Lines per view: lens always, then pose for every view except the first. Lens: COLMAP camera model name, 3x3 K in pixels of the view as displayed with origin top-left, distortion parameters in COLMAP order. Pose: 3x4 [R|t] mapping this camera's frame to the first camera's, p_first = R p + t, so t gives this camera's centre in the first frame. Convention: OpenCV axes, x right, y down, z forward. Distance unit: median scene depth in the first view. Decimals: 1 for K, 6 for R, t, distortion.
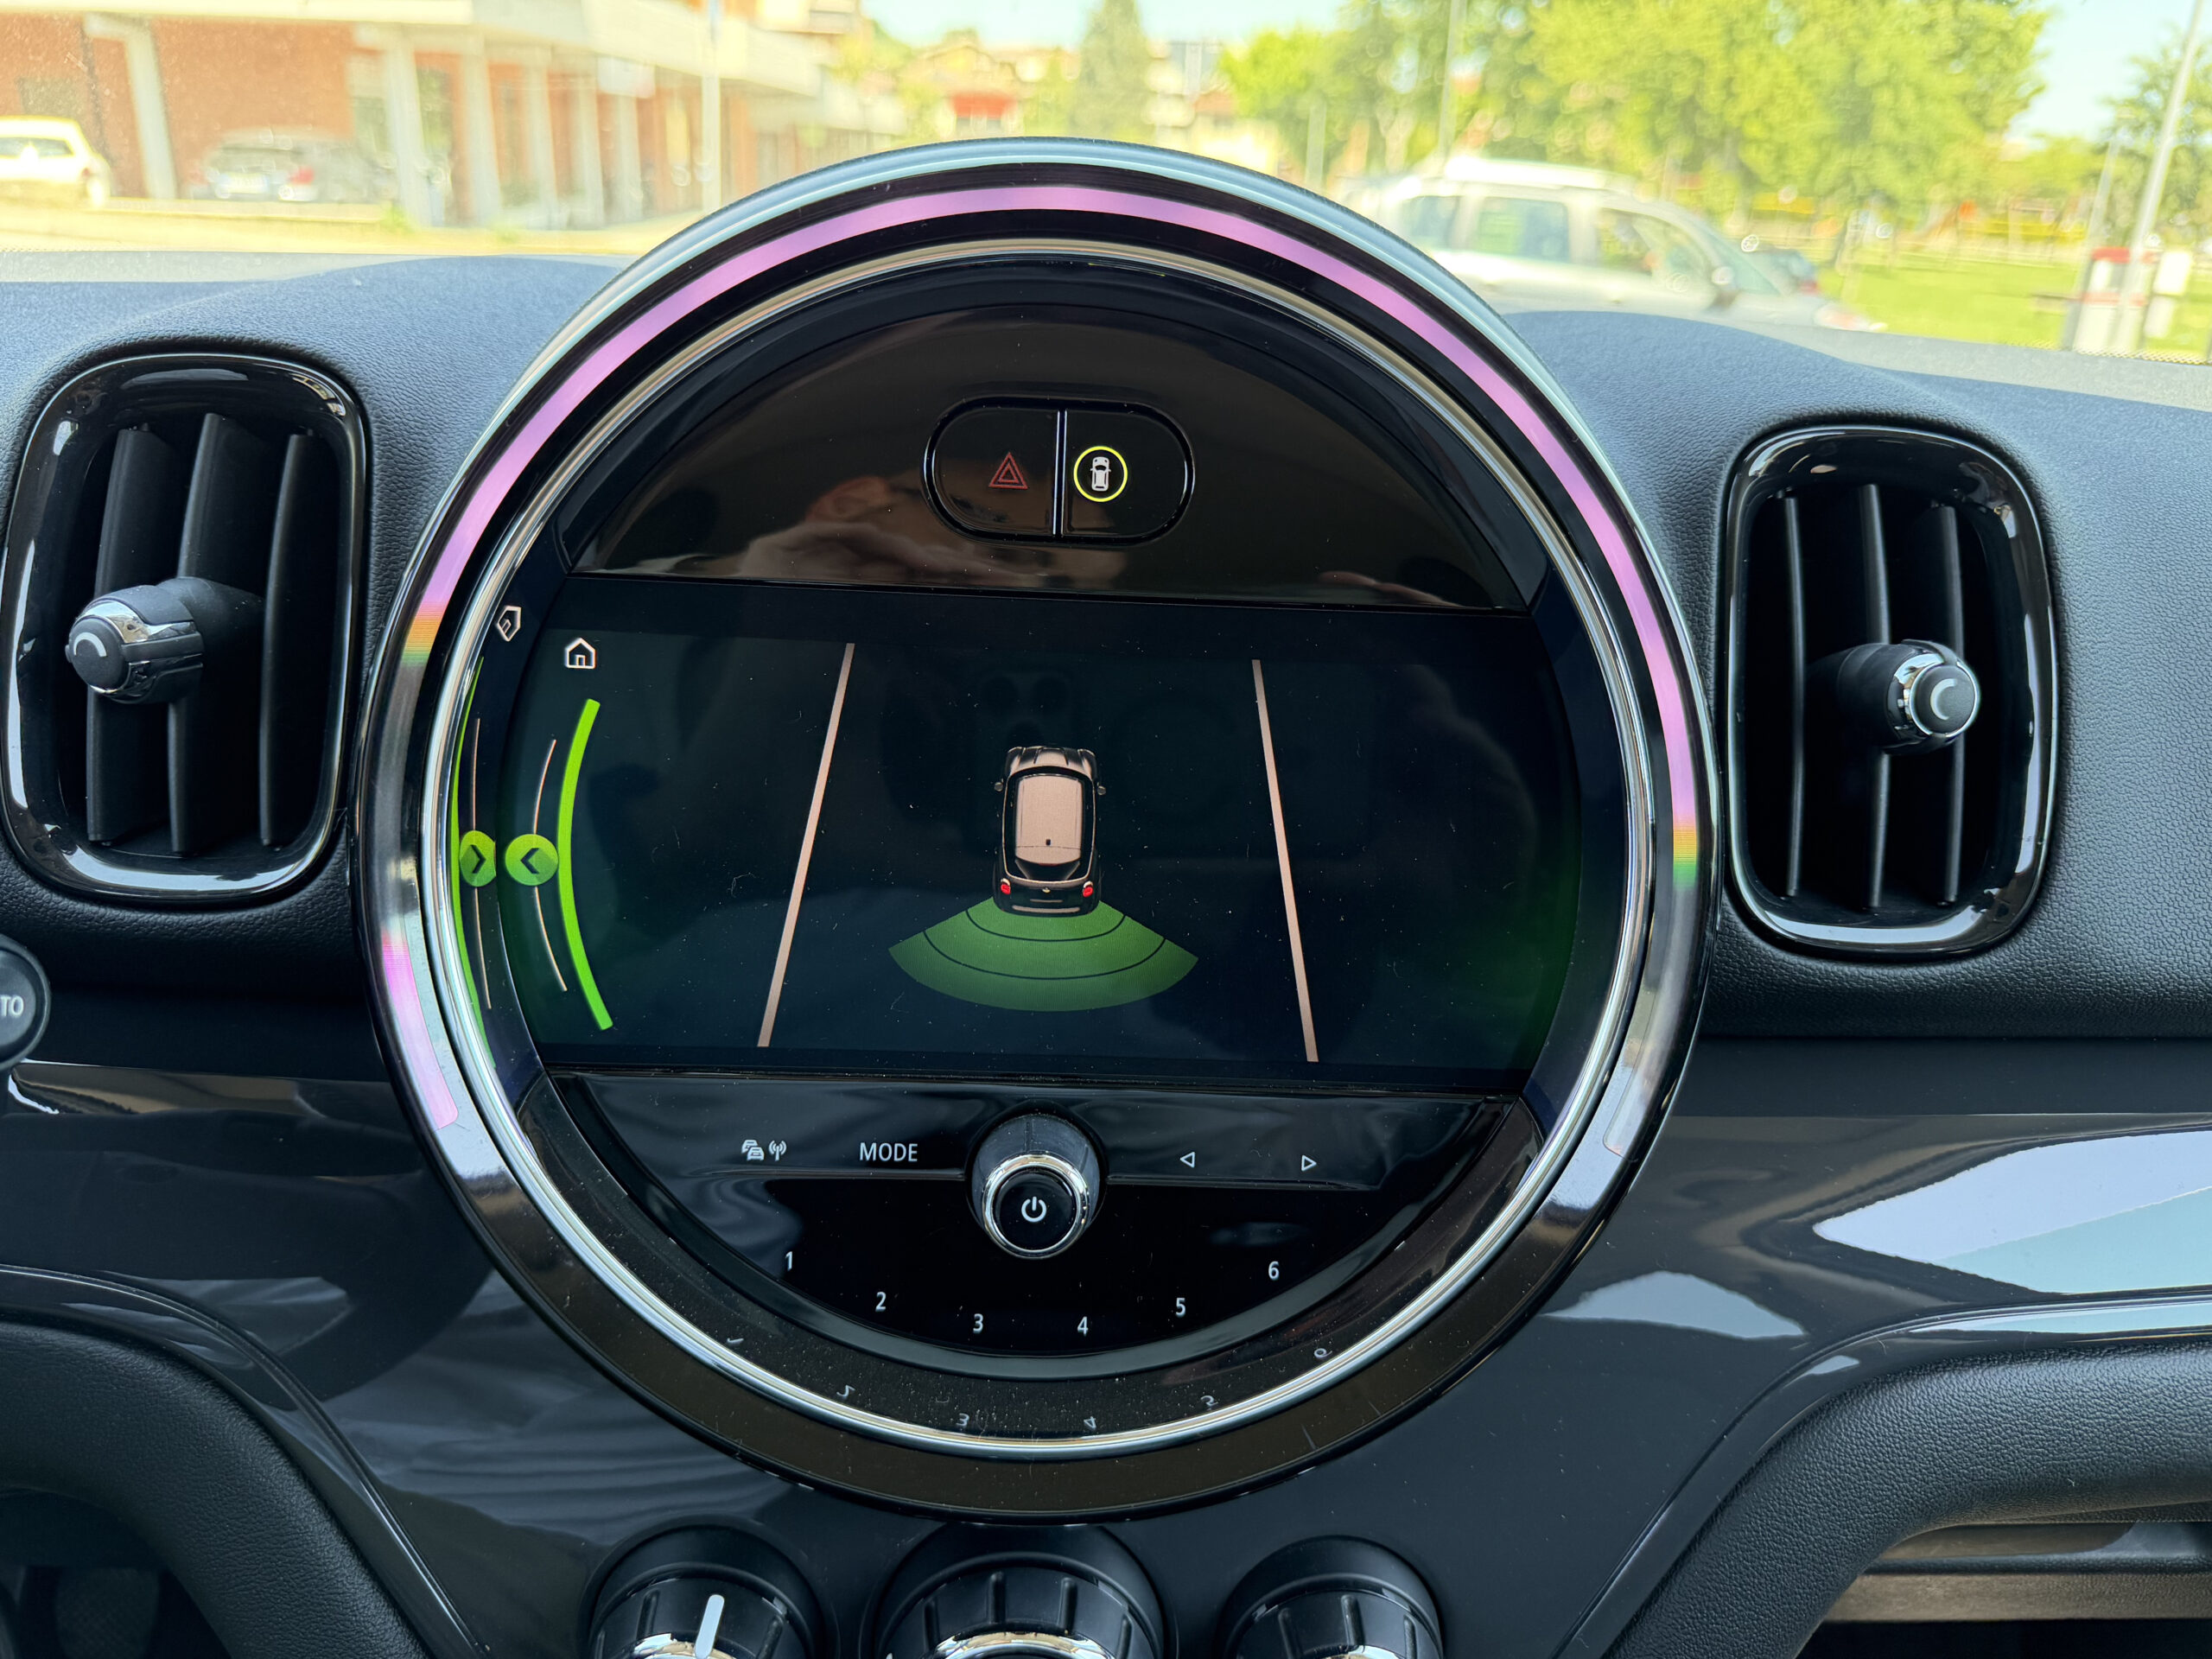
lens RADIAL K [[1612.7, 0, 1106.0], [0, 1612.7, 829.5], [0, 0, 1]] dist [-0.024212, -0.001575]
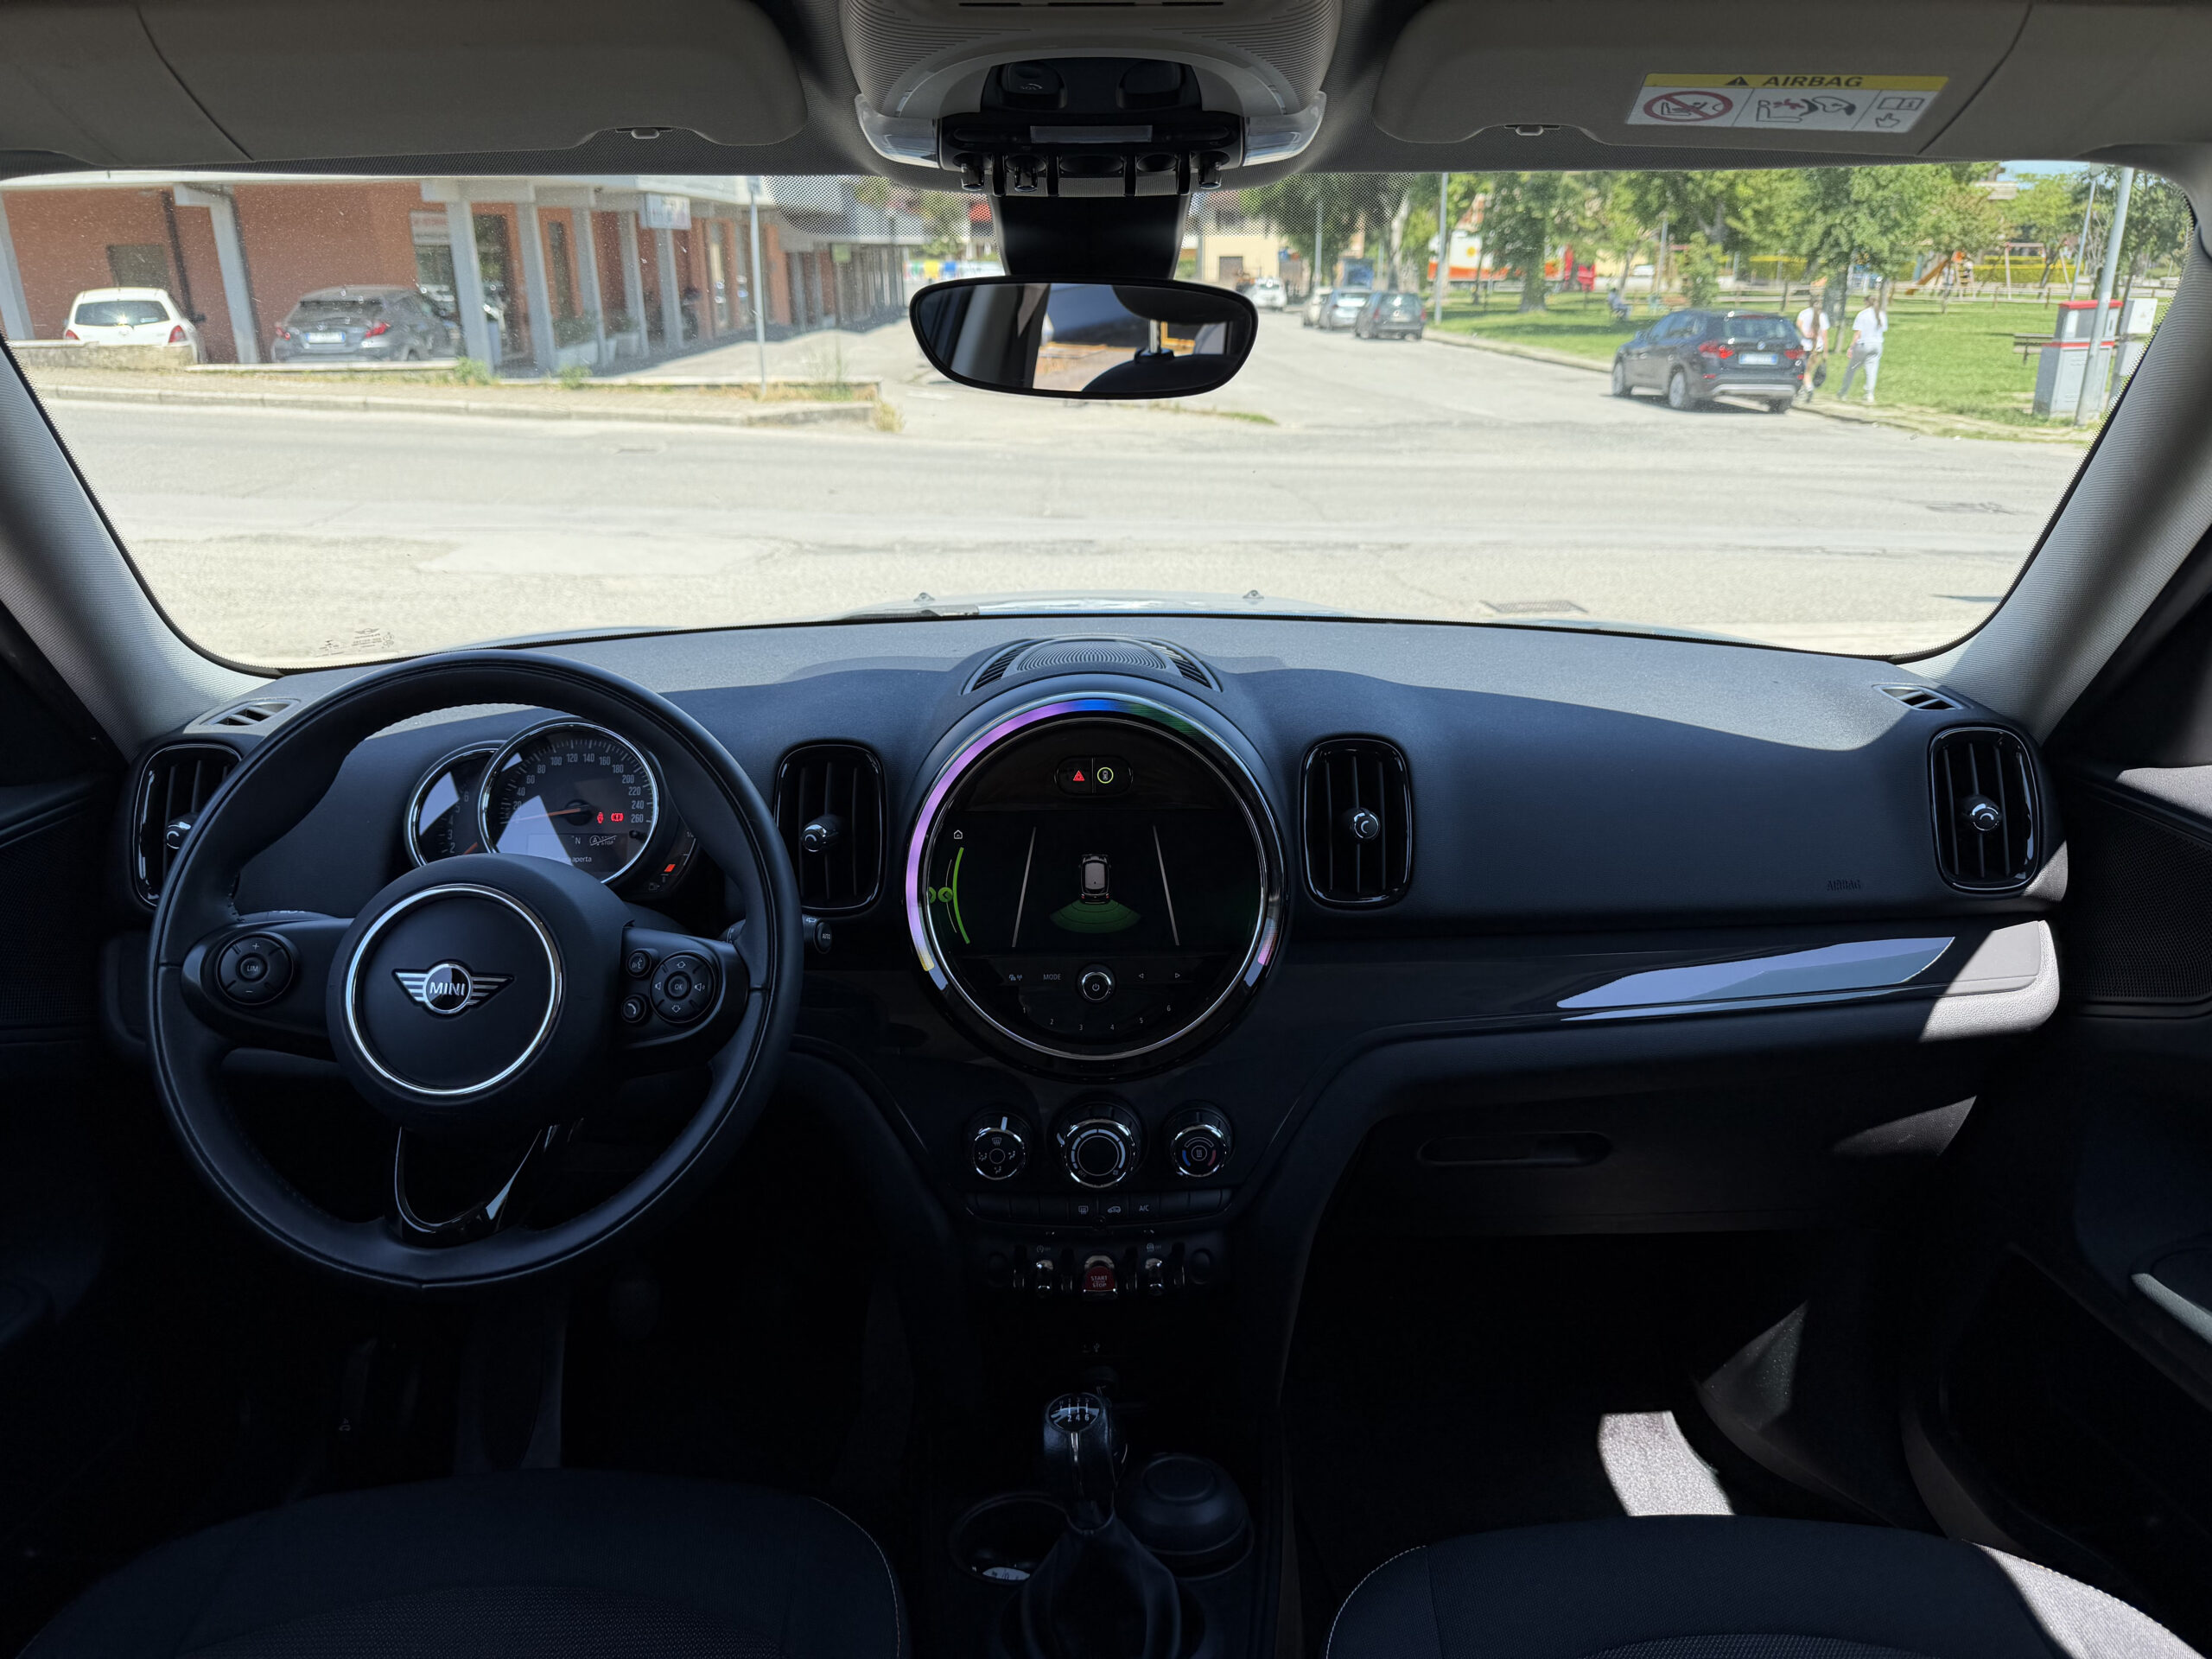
lens RADIAL K [[1584.4, 0, 1099.9], [0, 1584.4, 831.1], [0, 0, 1]] dist [-0.015390, 0.002153]
pose [[0.998431, -0.047648, -0.029425, 0.001189], [0.046332, 0.997962, -0.043881, 0.000712], [0.031456, 0.042449, 0.998603, -0.035705]]
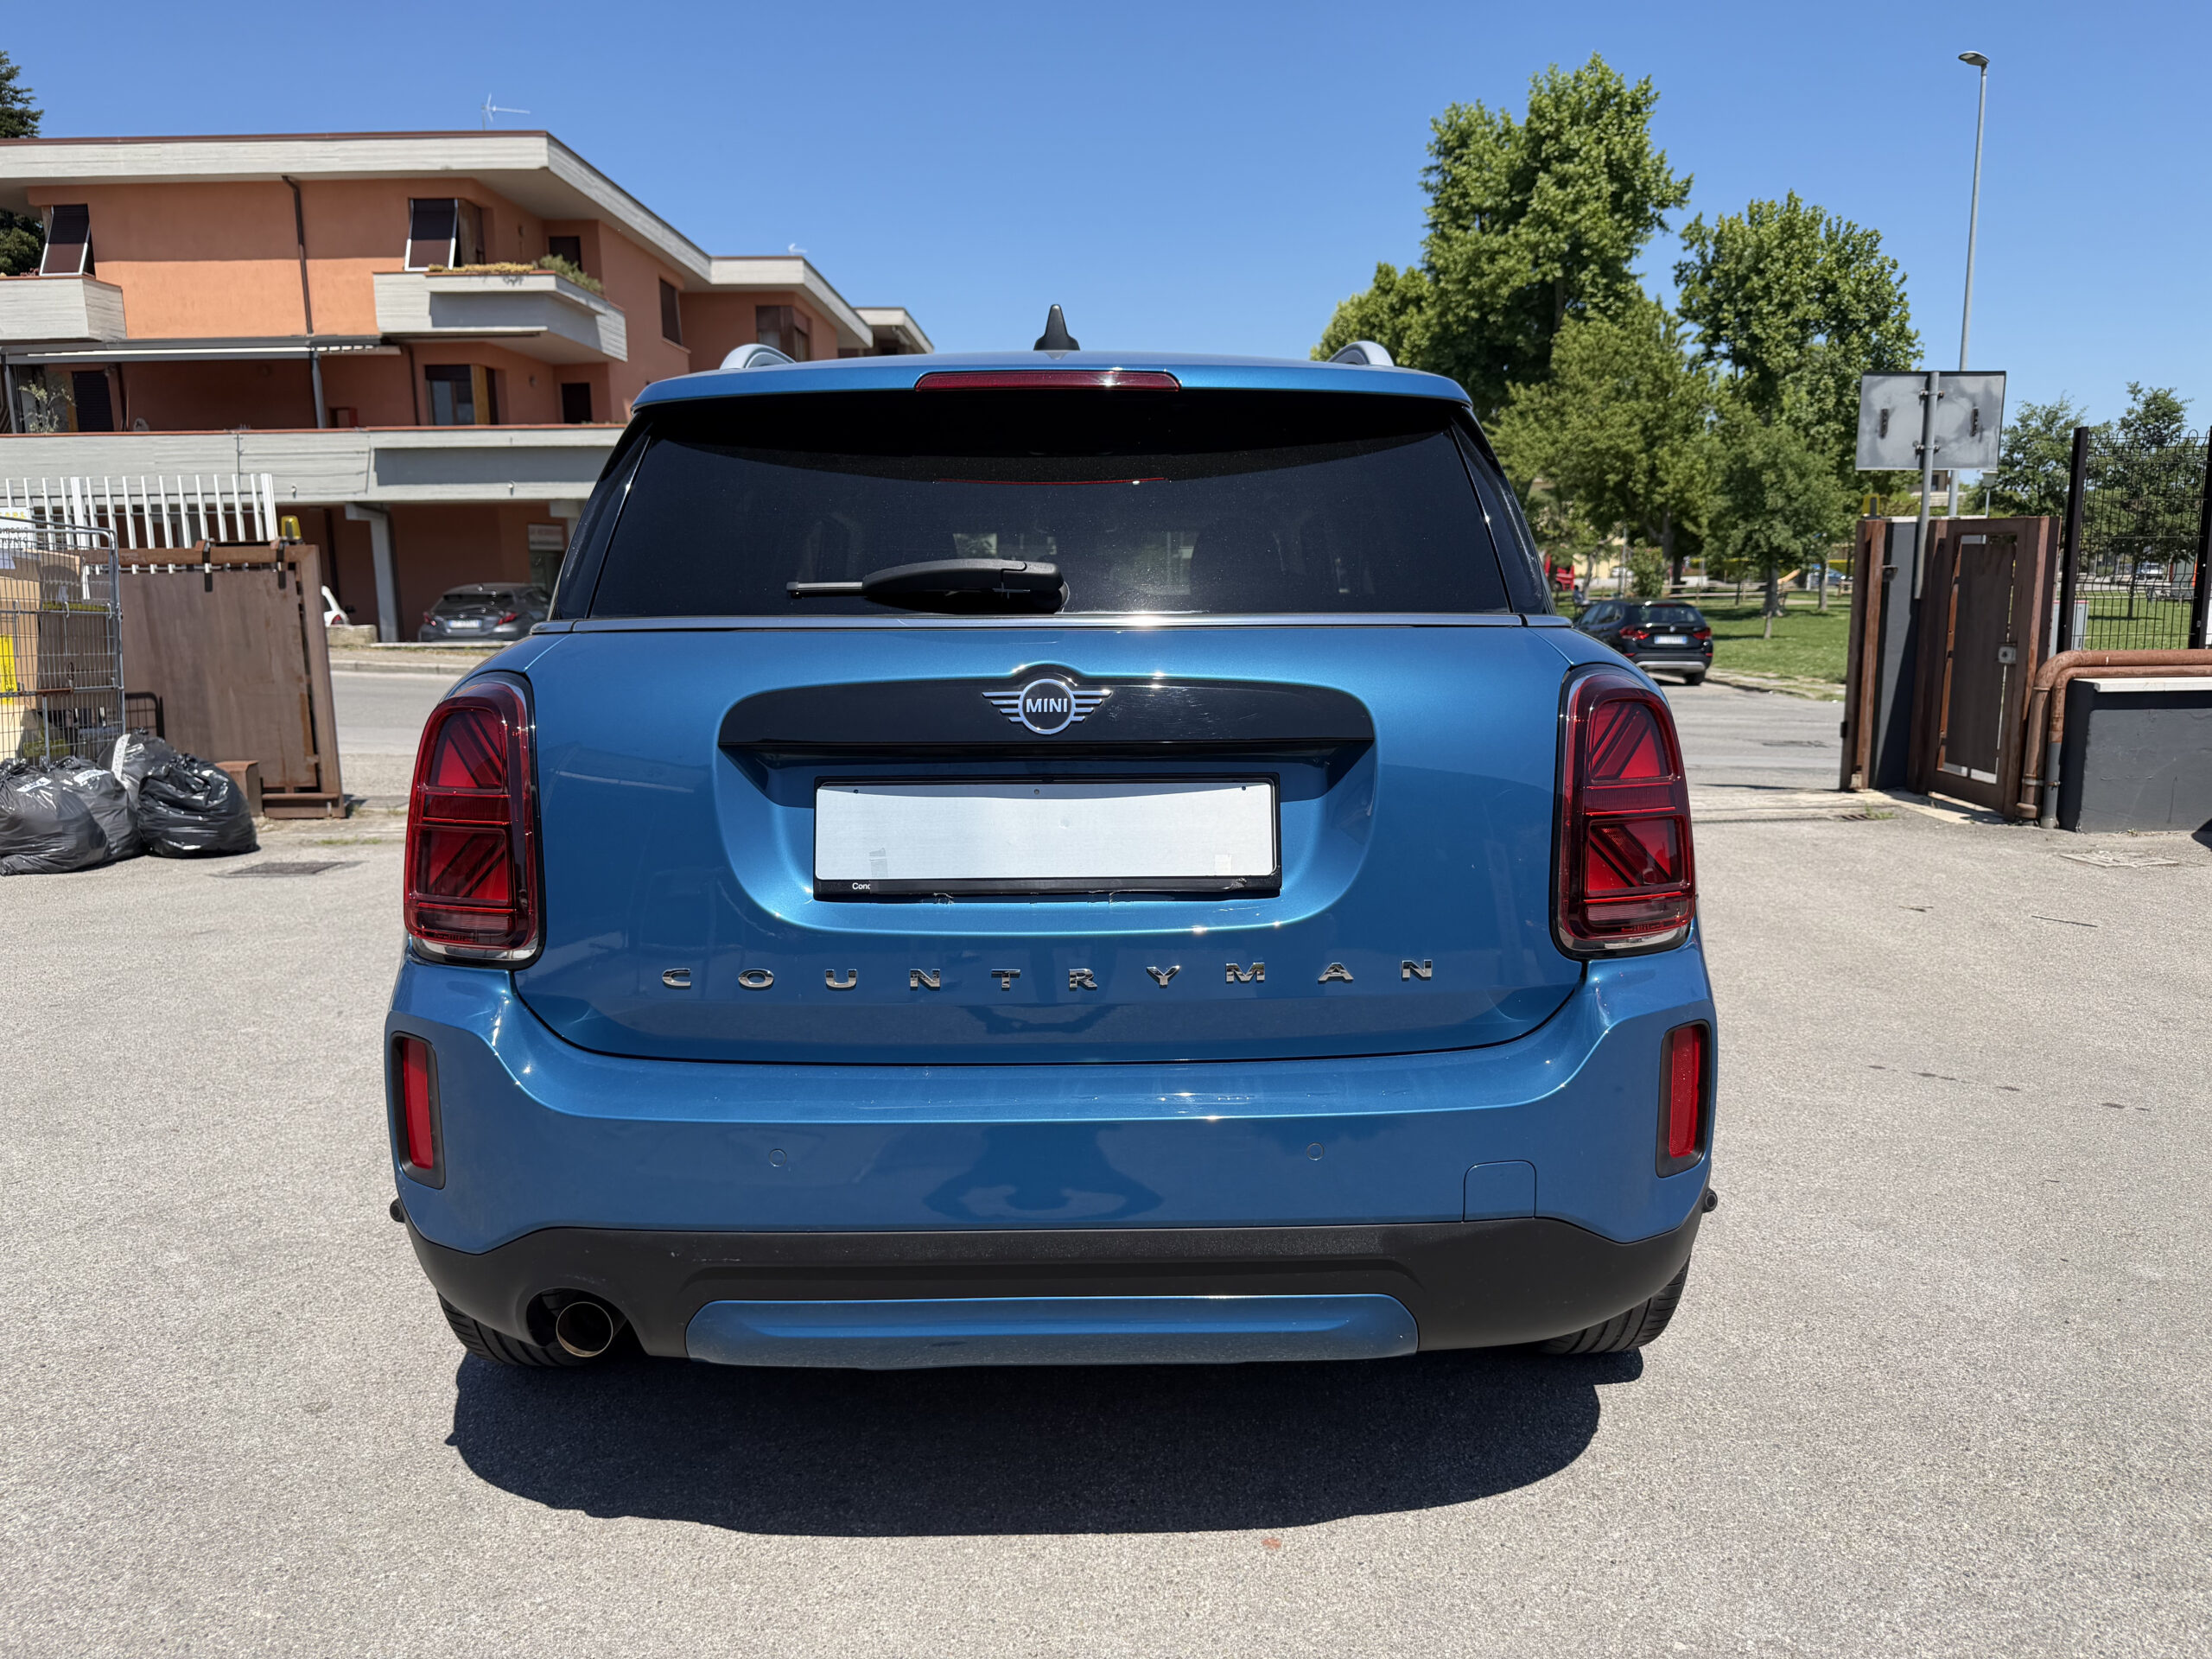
lens RADIAL K [[1584.4, 0, 1099.9], [0, 1584.4, 831.1], [0, 0, 1]] dist [-0.015390, 0.002153]
pose [[0.998087, -0.053037, -0.031758, 0.007602], [0.044676, 0.973932, -0.222399, 0.067514], [0.042726, 0.220555, 0.974438, -0.189936]]
